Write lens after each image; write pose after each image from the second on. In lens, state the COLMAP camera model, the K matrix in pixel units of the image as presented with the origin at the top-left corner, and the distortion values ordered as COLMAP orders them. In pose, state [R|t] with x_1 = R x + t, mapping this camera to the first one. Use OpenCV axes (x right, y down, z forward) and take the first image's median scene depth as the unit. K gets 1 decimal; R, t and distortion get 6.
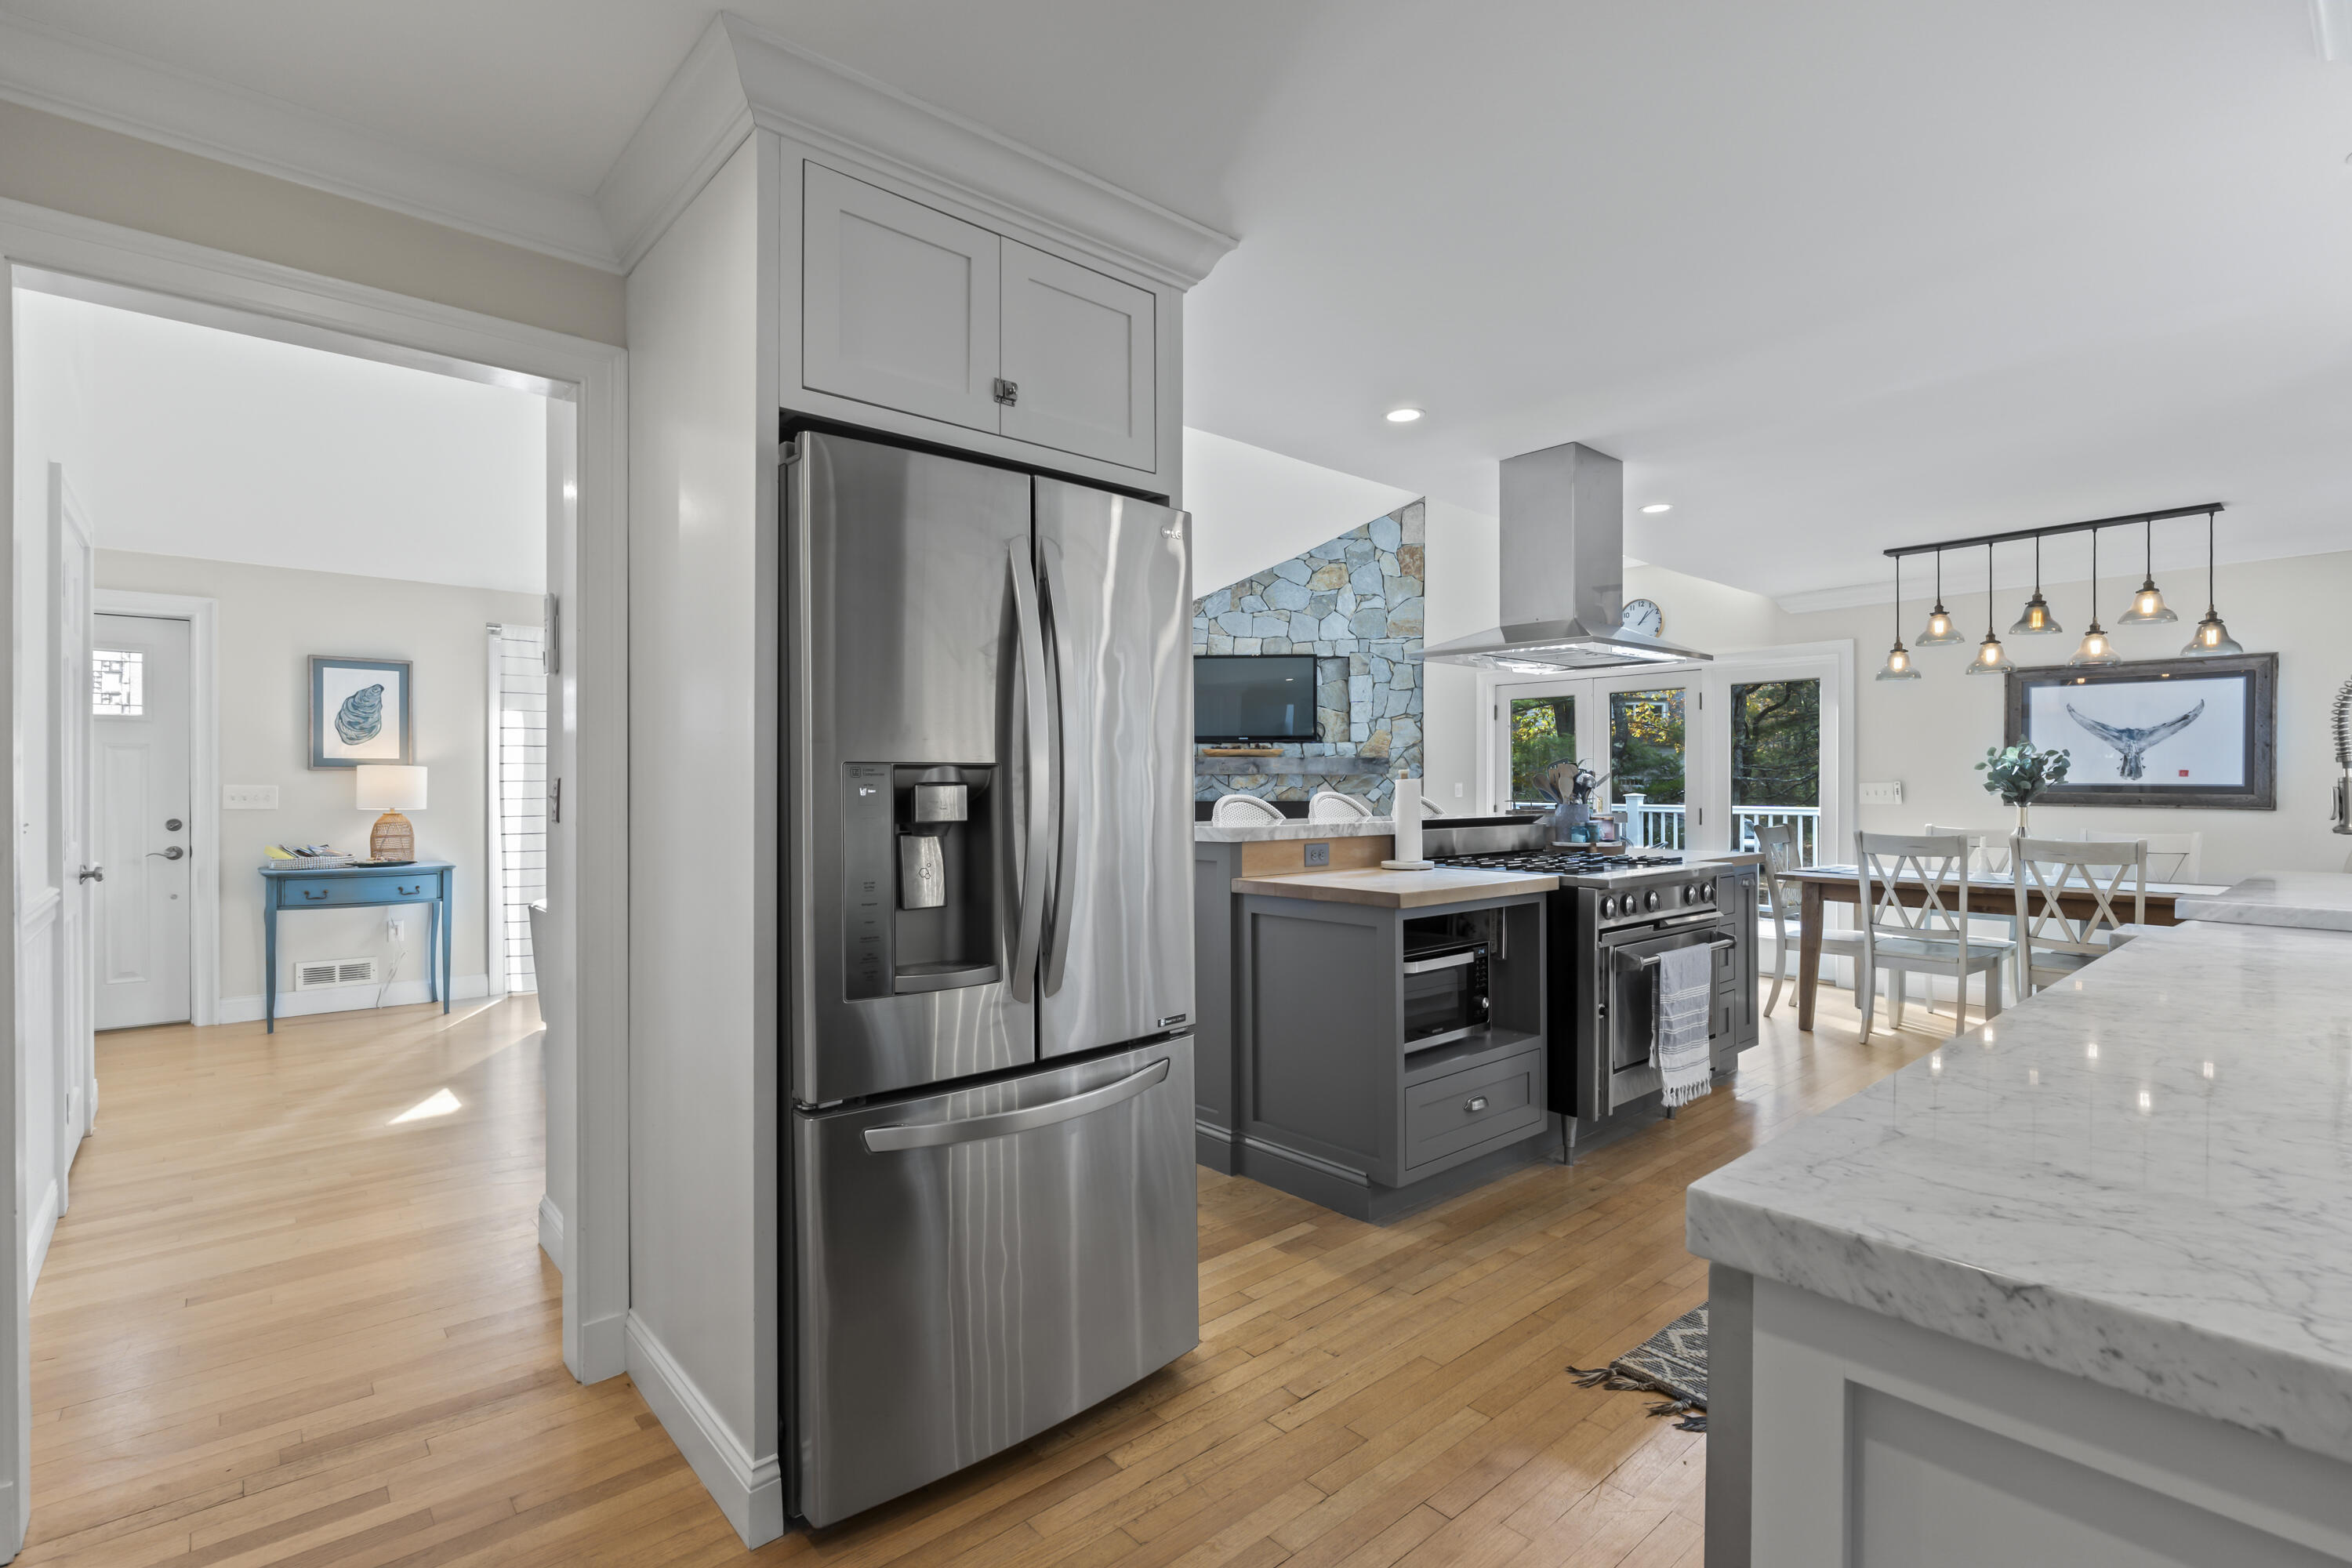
lens RADIAL K [[1085.4, 0, 1173.0], [0, 1085.4, 788.3], [0, 0, 1]] dist [-0.009480, 0.002029]
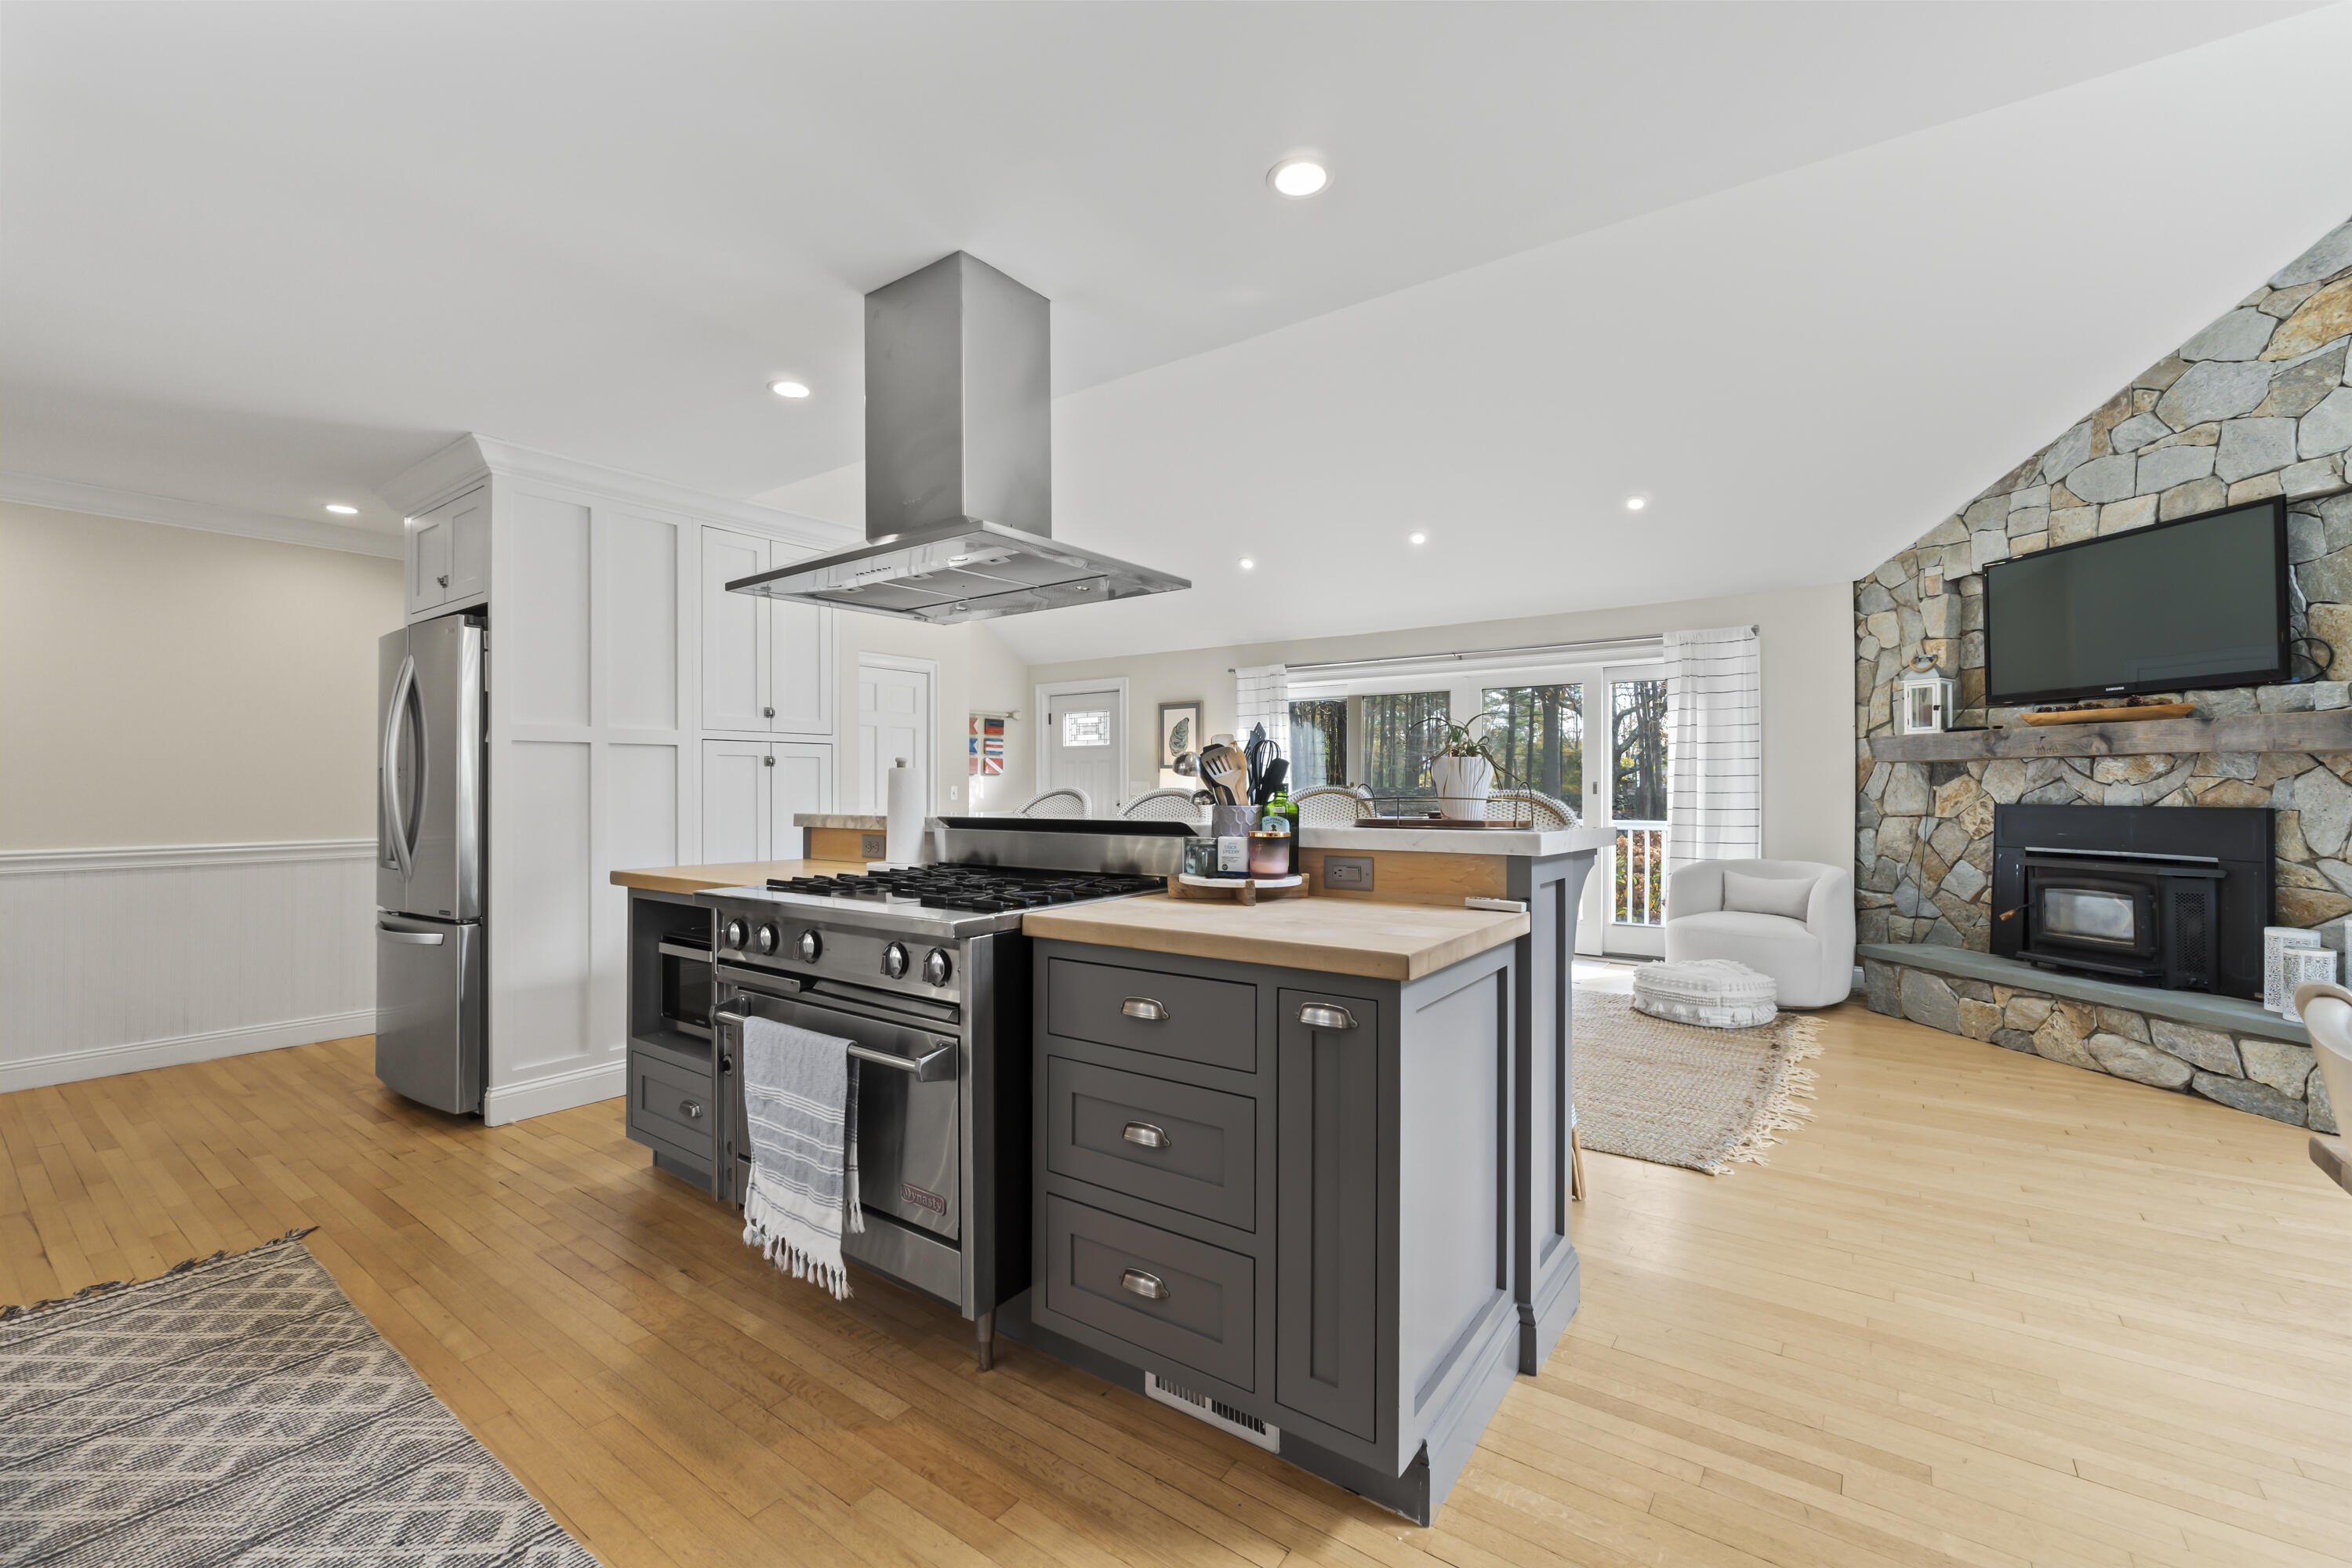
lens RADIAL K [[979.2, 0, 1183.0], [0, 979.2, 781.3], [0, 0, 1]] dist [-0.008741, 0.000577]
pose [[0.234536, -0.005381, -0.972093, 0.666854], [-0.001426, 0.999982, -0.005879, 0.005262], [0.972106, 0.002765, 0.234524, 0.690466]]
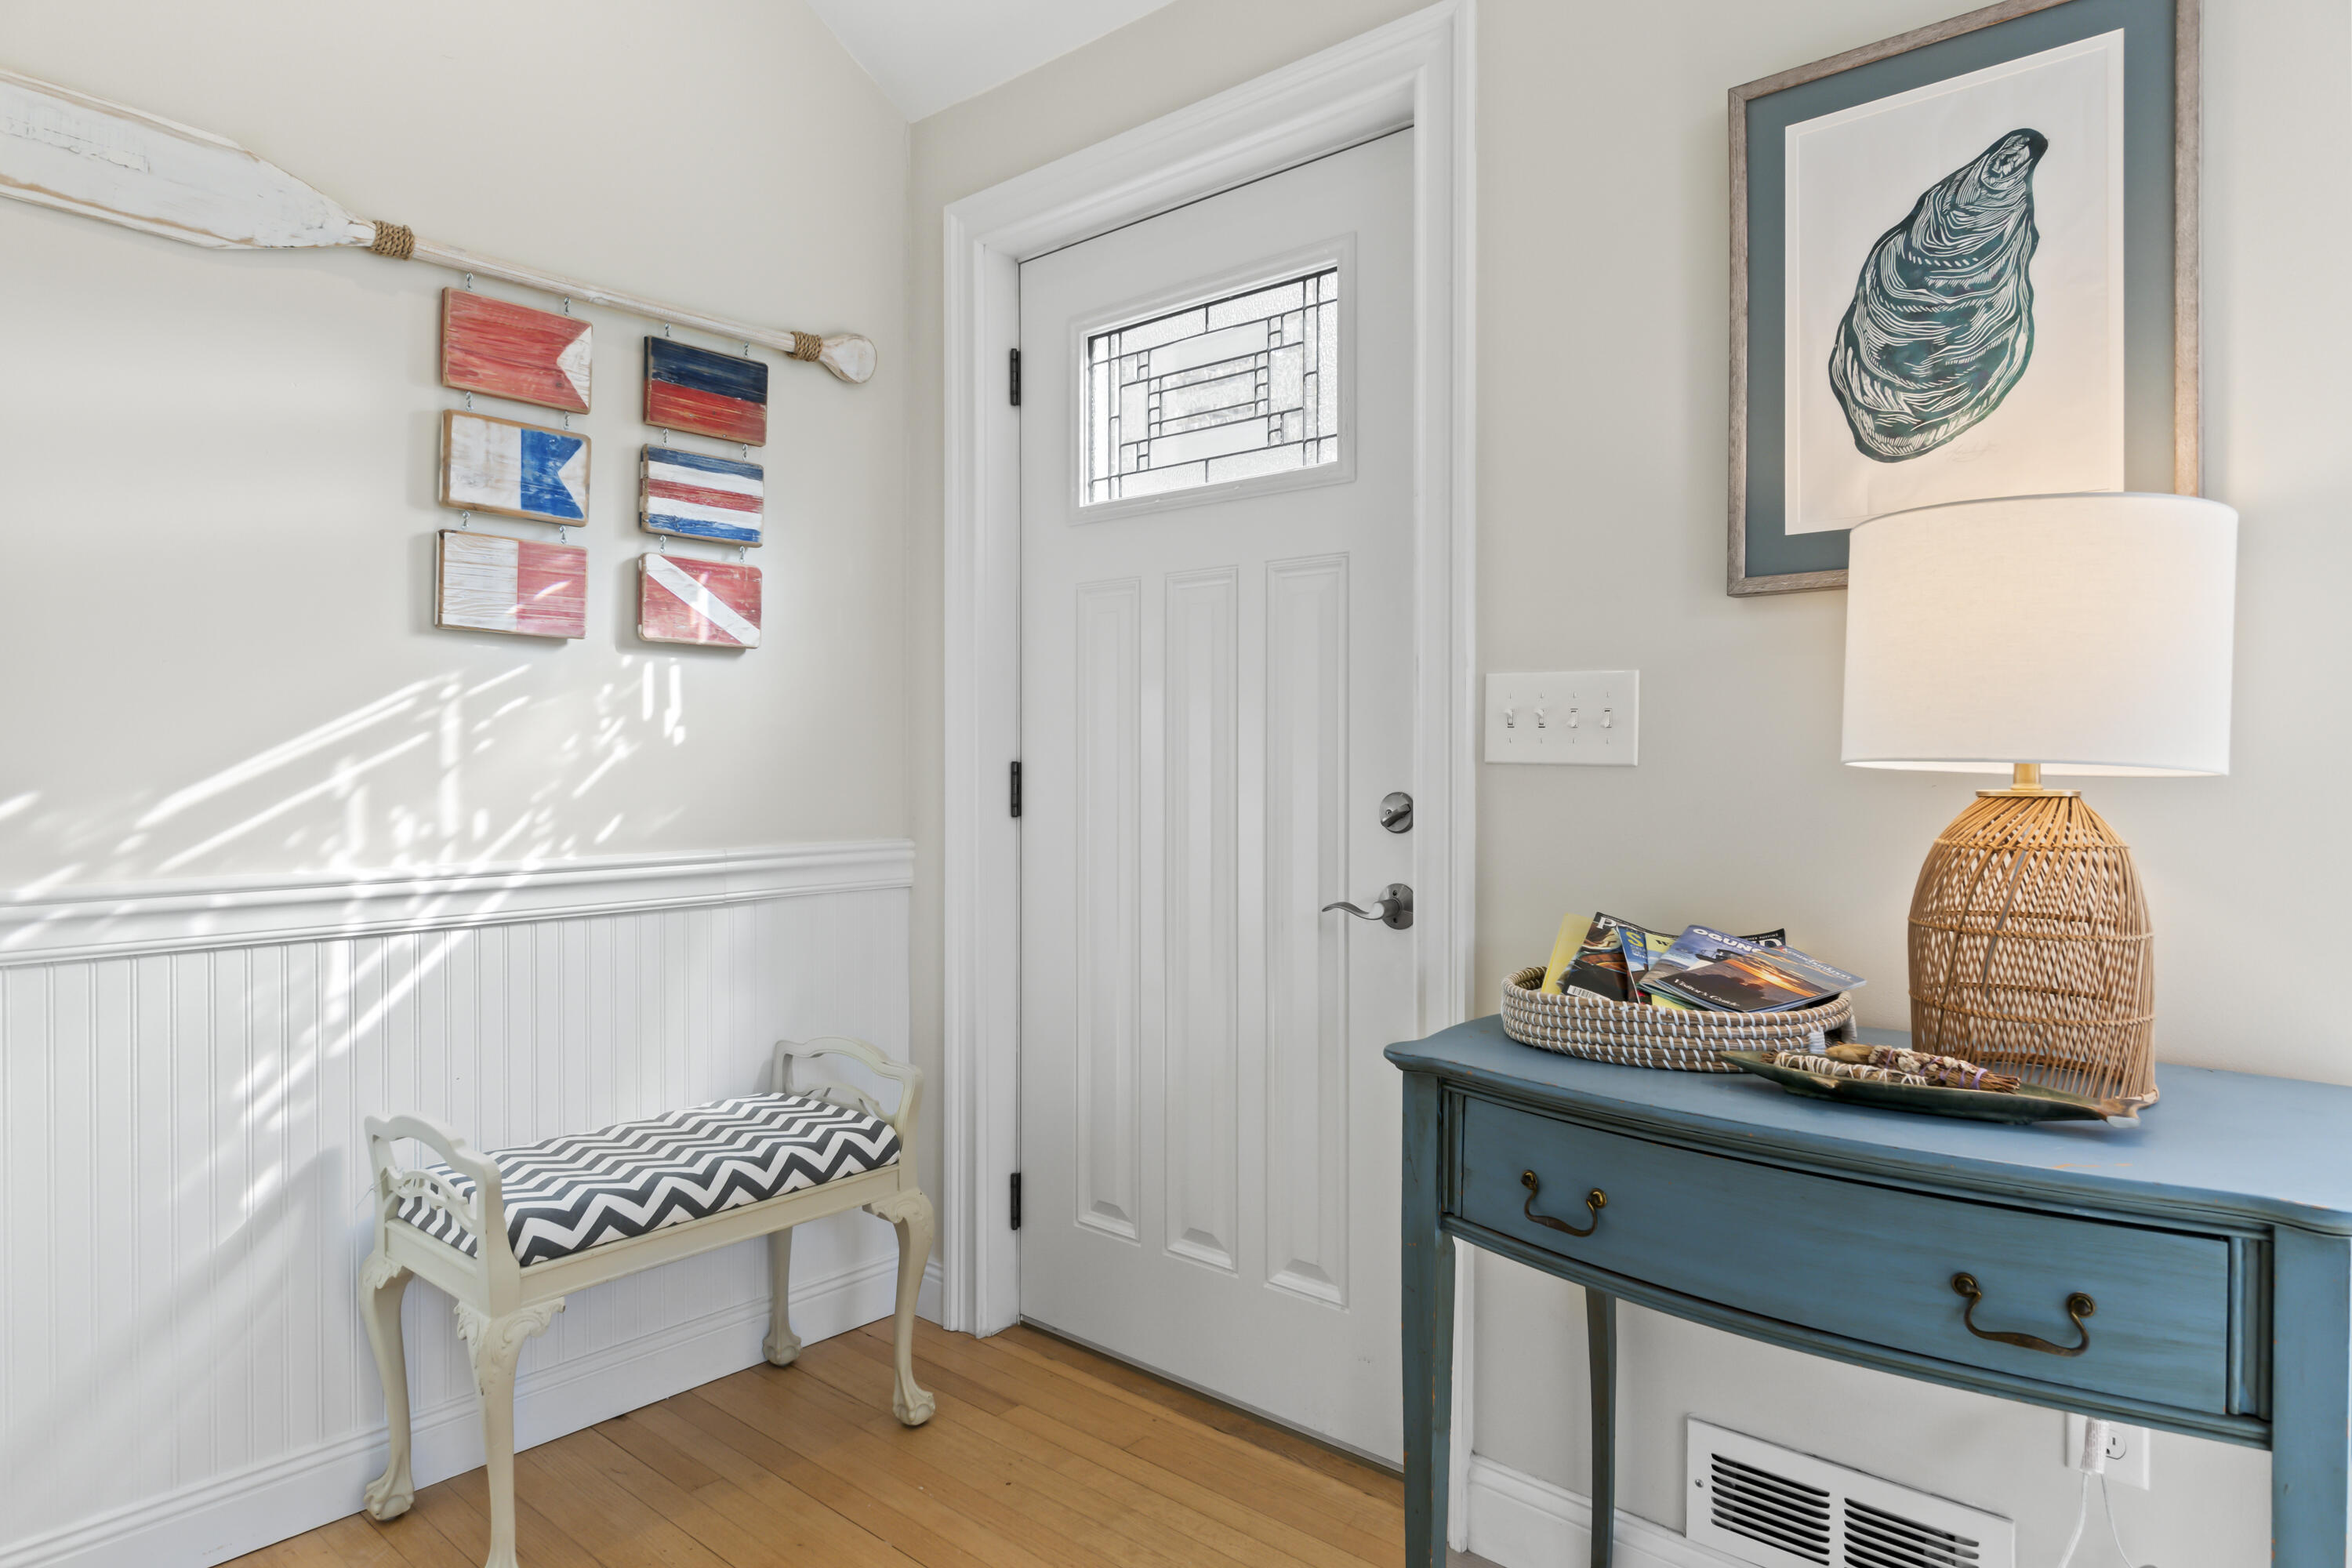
lens RADIAL K [[1402.8, 0, 1162.2], [0, 1402.8, 771.5], [0, 0, 1]] dist [0.009629, 0.000142]
pose [[0.124054, 0.009502, -0.992230, -0.524048], [-0.001185, 0.999955, 0.009428, 0.017724], [0.992275, 0.000006, 0.124060, 0.850744]]
